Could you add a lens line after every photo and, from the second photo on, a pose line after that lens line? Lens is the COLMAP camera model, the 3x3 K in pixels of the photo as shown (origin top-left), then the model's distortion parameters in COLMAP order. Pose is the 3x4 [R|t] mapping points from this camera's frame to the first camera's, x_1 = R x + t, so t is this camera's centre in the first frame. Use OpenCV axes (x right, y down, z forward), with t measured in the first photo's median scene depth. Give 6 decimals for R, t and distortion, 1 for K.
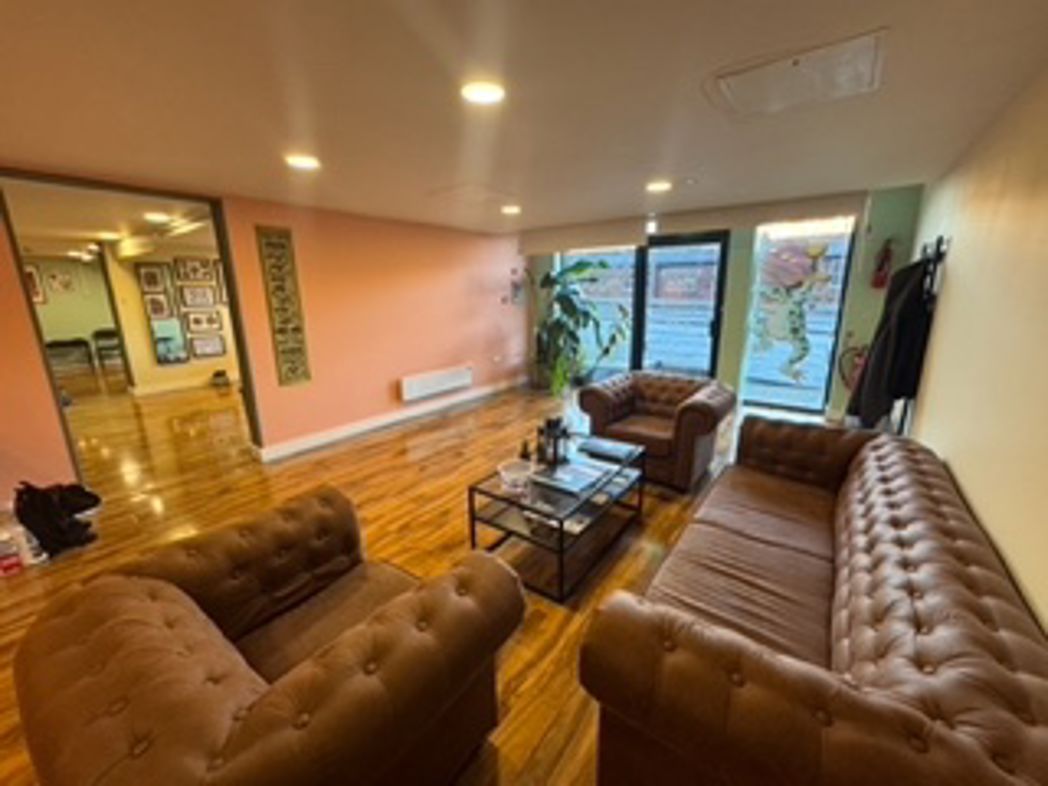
lens RADIAL K [[416.7, 0, 524.0], [0, 416.7, 393.0], [0, 0, 1]] dist [0.001100, 0.000181]
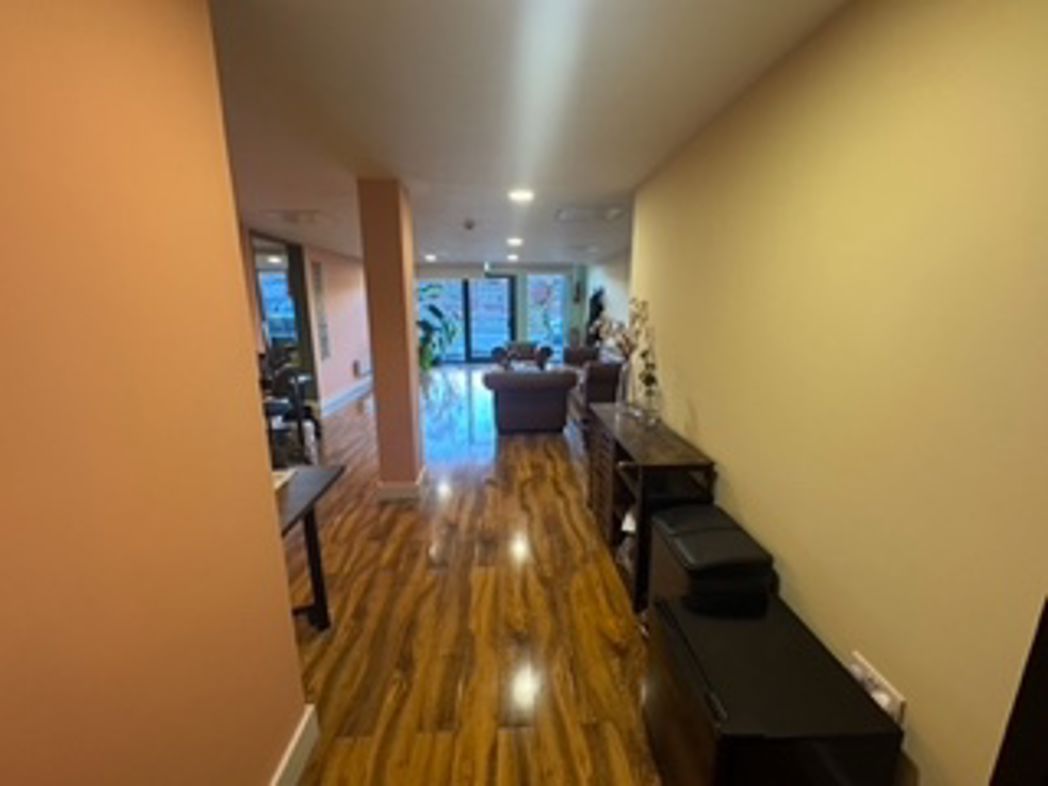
lens RADIAL K [[416.7, 0, 524.0], [0, 416.7, 393.0], [0, 0, 1]] dist [0.001100, 0.000181]
pose [[0.772483, -0.120887, 0.623423, -0.936137], [0.147271, 0.989052, 0.009301, 0.187577], [-0.617722, 0.084627, 0.781830, -0.611850]]
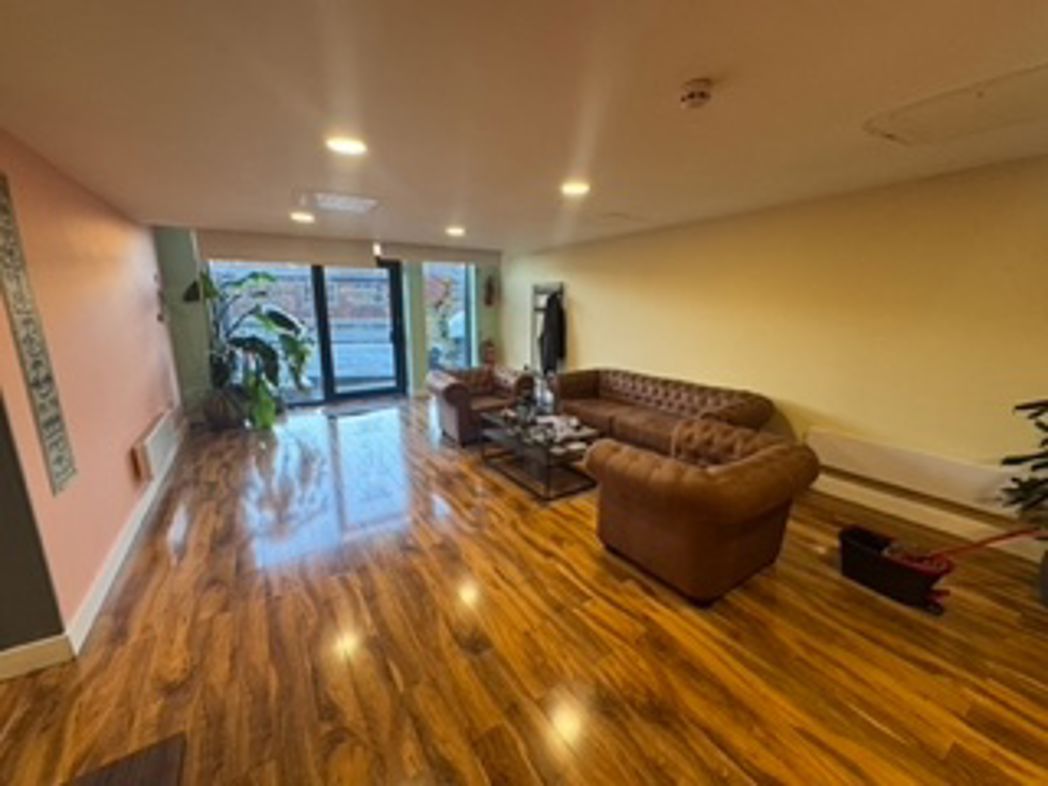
lens RADIAL K [[416.7, 0, 524.0], [0, 416.7, 393.0], [0, 0, 1]] dist [0.001100, 0.000181]
pose [[0.355537, -0.184379, 0.916296, -0.797236], [0.218714, 0.969543, 0.110229, -0.065948], [-0.908712, 0.161216, 0.385035, 0.294171]]
